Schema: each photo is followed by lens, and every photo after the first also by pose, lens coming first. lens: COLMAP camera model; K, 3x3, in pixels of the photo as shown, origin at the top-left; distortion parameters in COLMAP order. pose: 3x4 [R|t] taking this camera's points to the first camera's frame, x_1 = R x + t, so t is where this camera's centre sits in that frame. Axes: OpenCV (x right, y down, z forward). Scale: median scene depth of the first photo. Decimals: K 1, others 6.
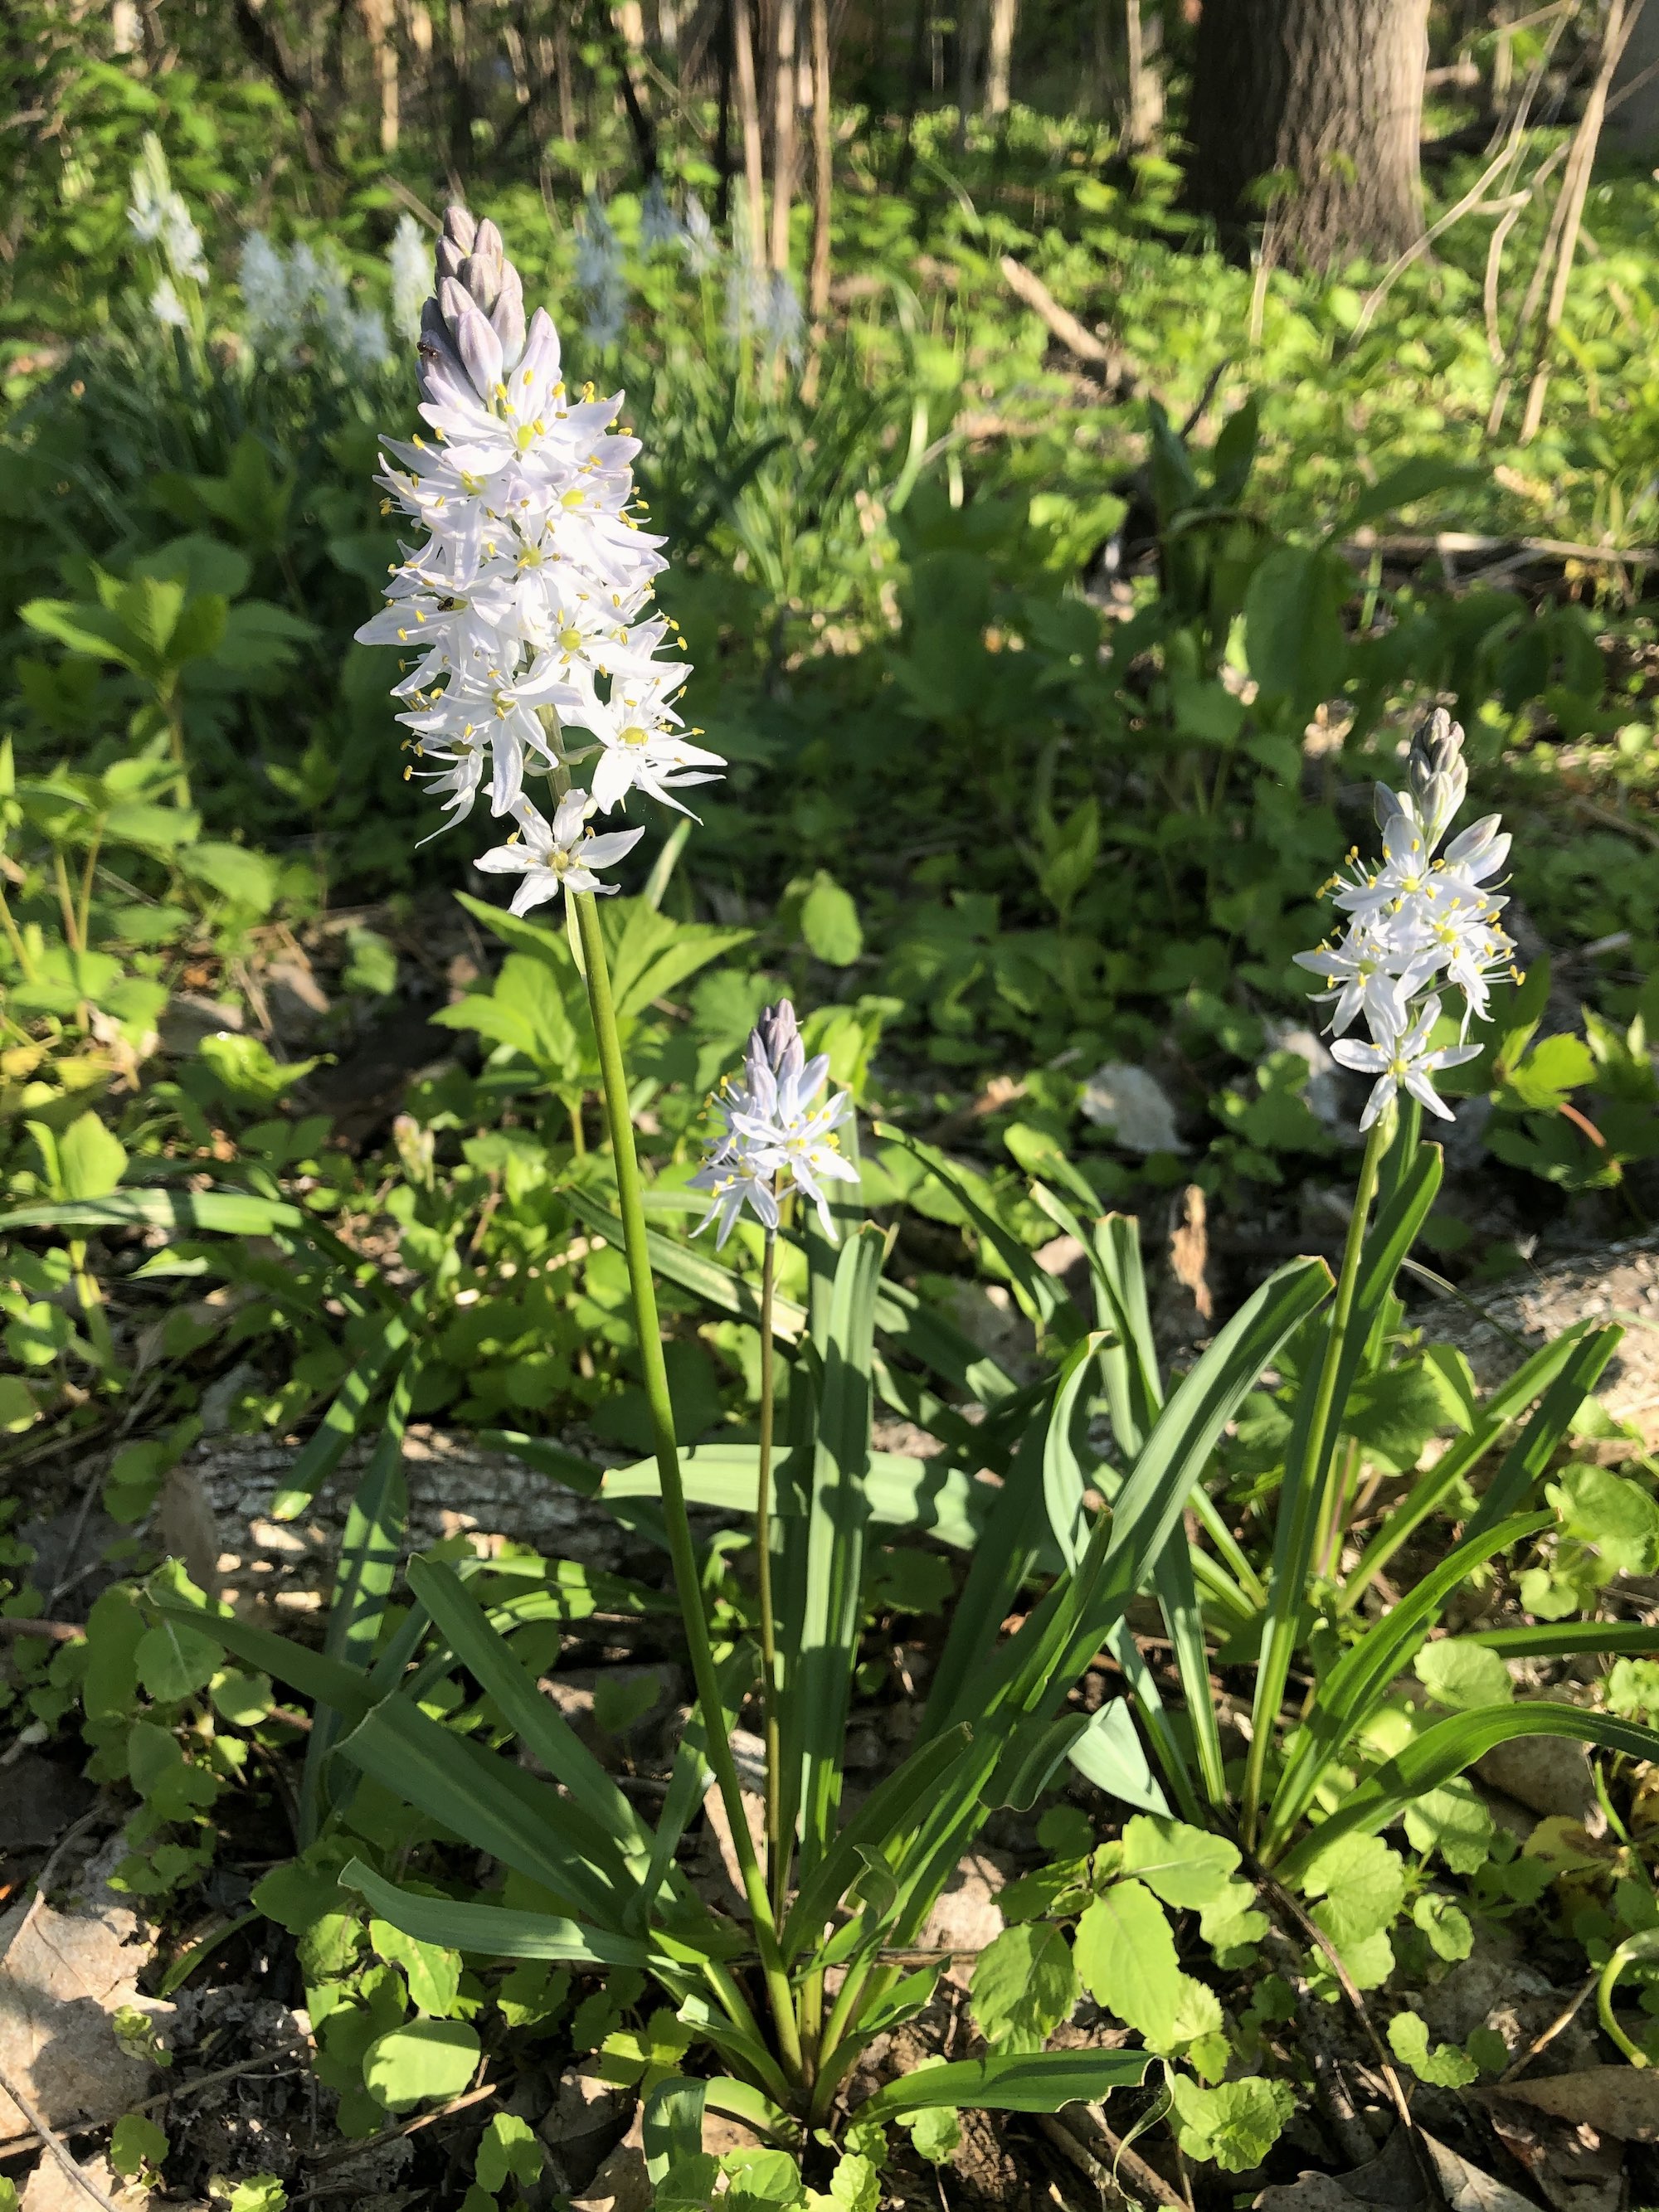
lens RADIAL K [[1730.2, 0, 829.5], [0, 1730.2, 1106.0], [0, 0, 1]] dist [-0.049003, -0.006849]
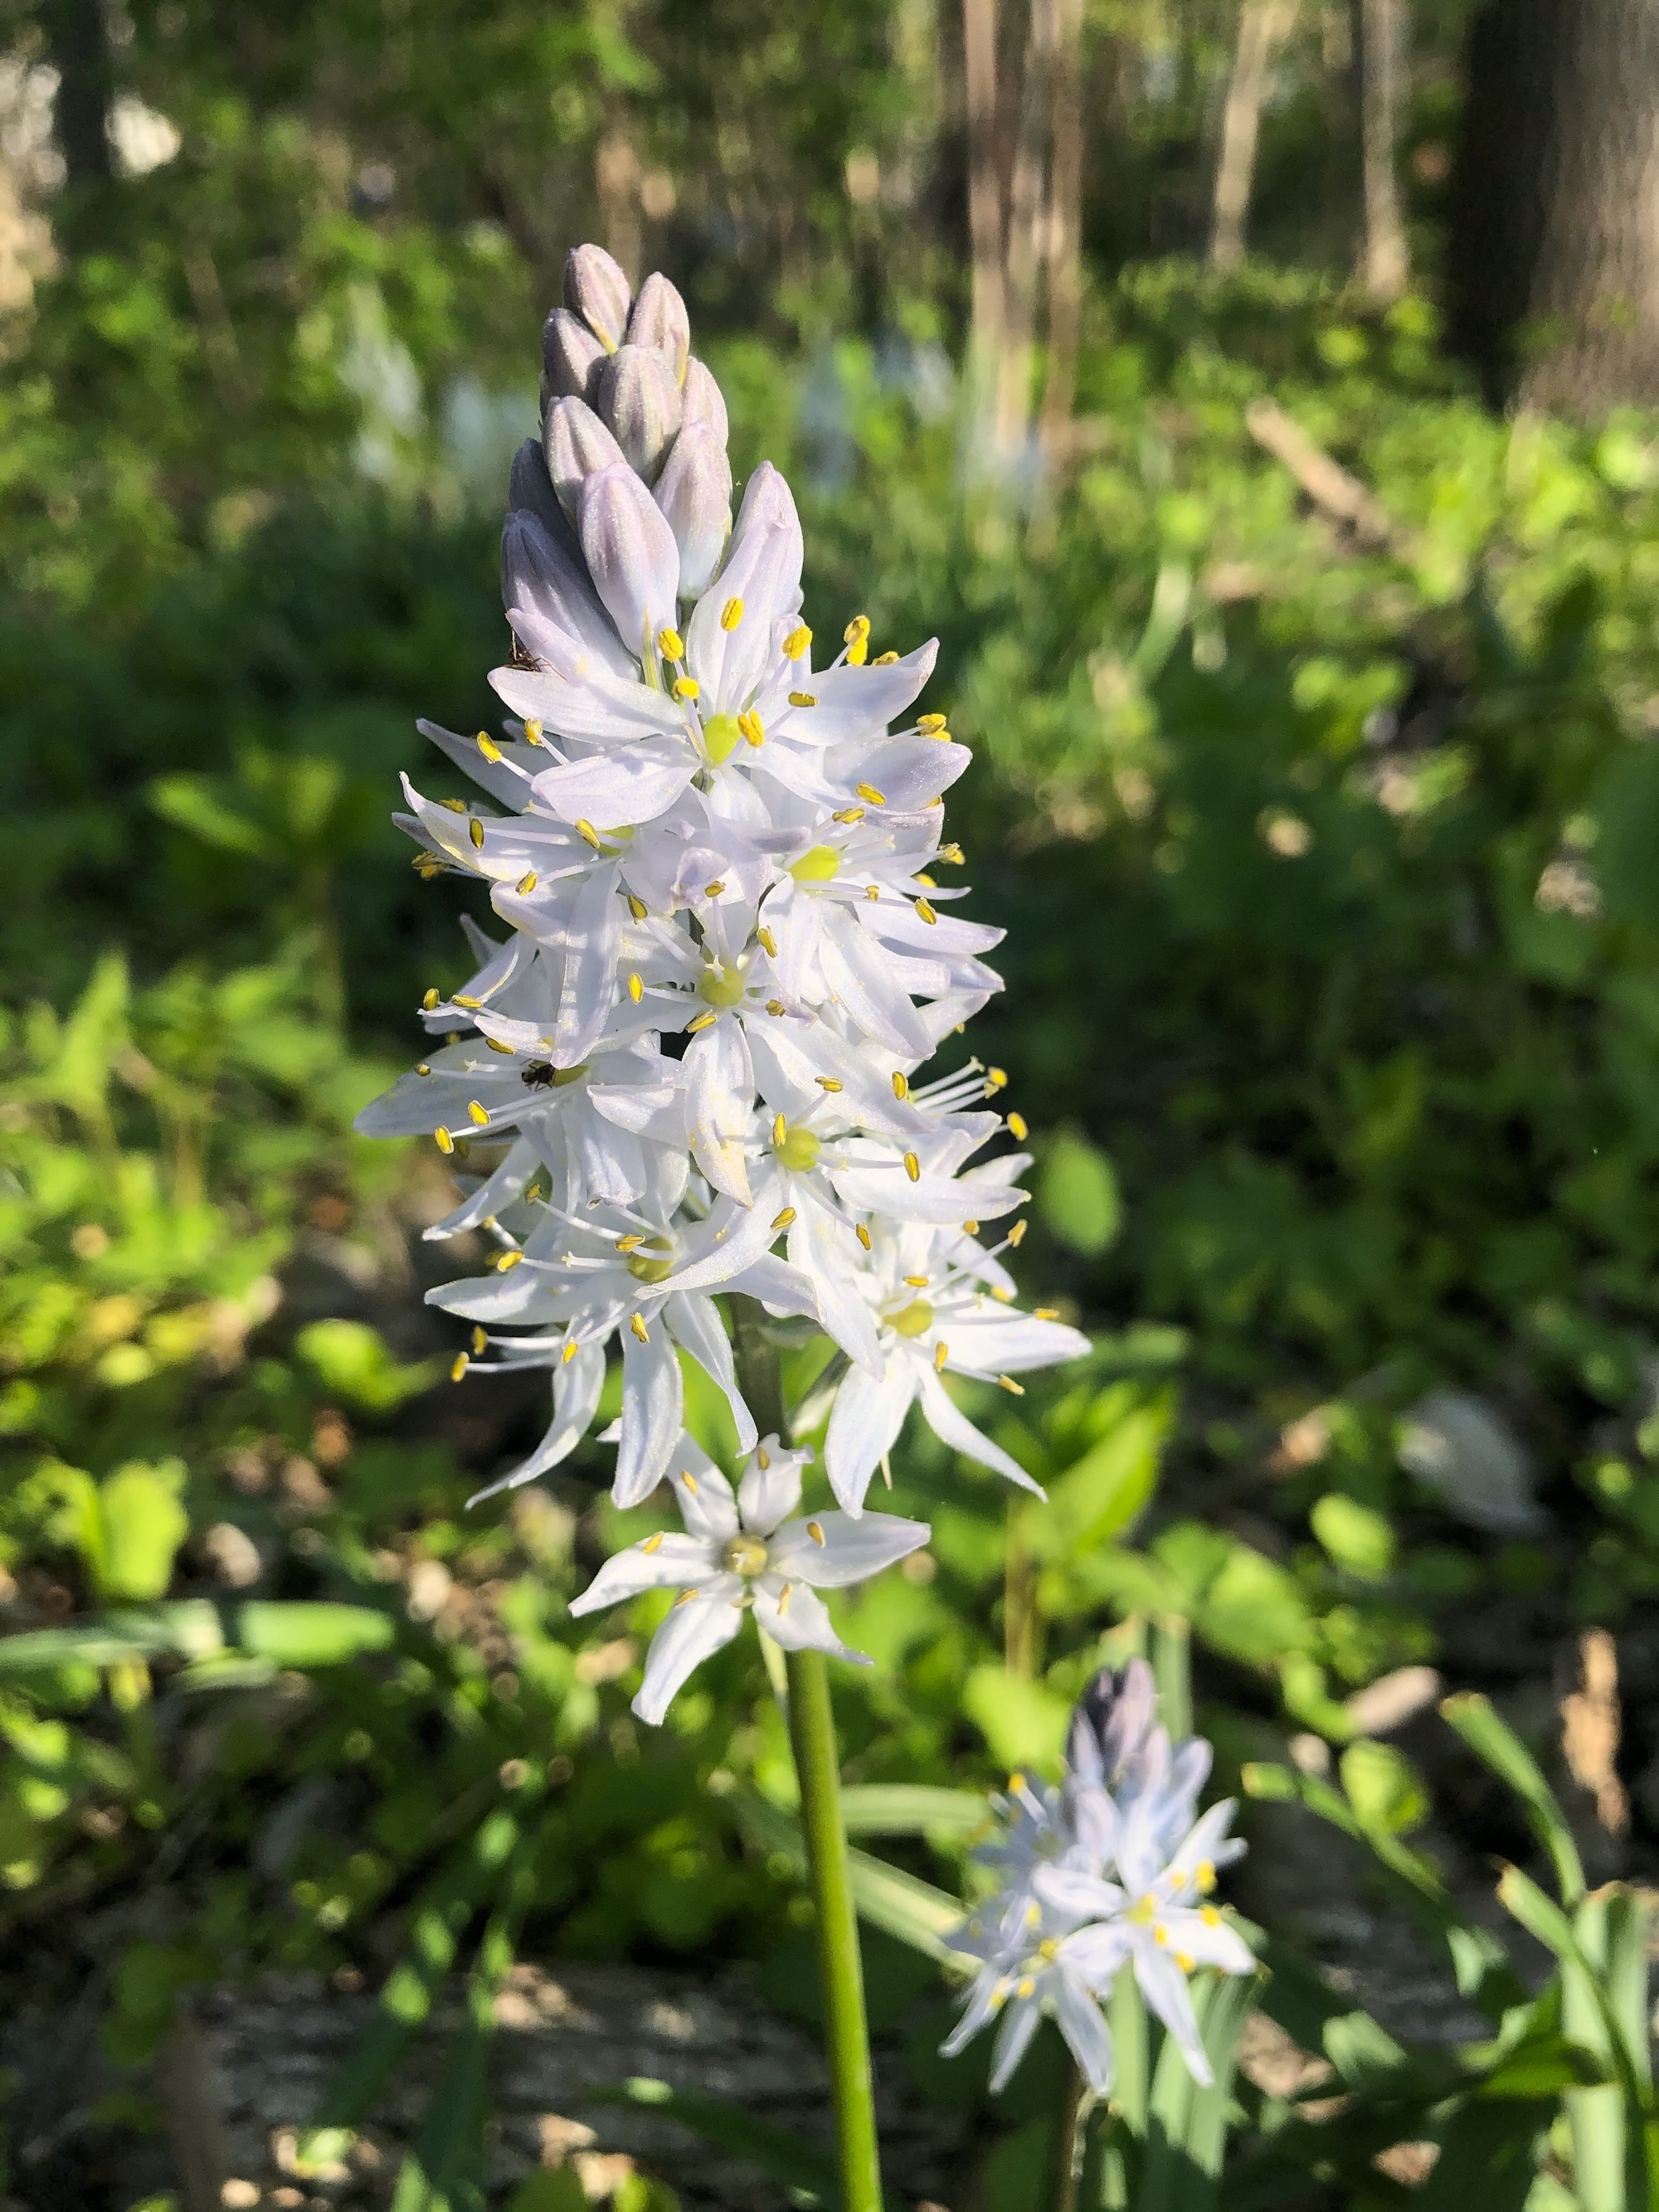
lens RADIAL K [[1798.2, 0, 829.5], [0, 1798.2, 1106.0], [0, 0, 1]] dist [0.004435, -0.154594]
pose [[0.993033, 0.038407, -0.111405, -0.041519], [-0.048217, 0.995063, -0.086743, -0.115169], [0.107524, 0.091510, 0.989982, 0.244612]]
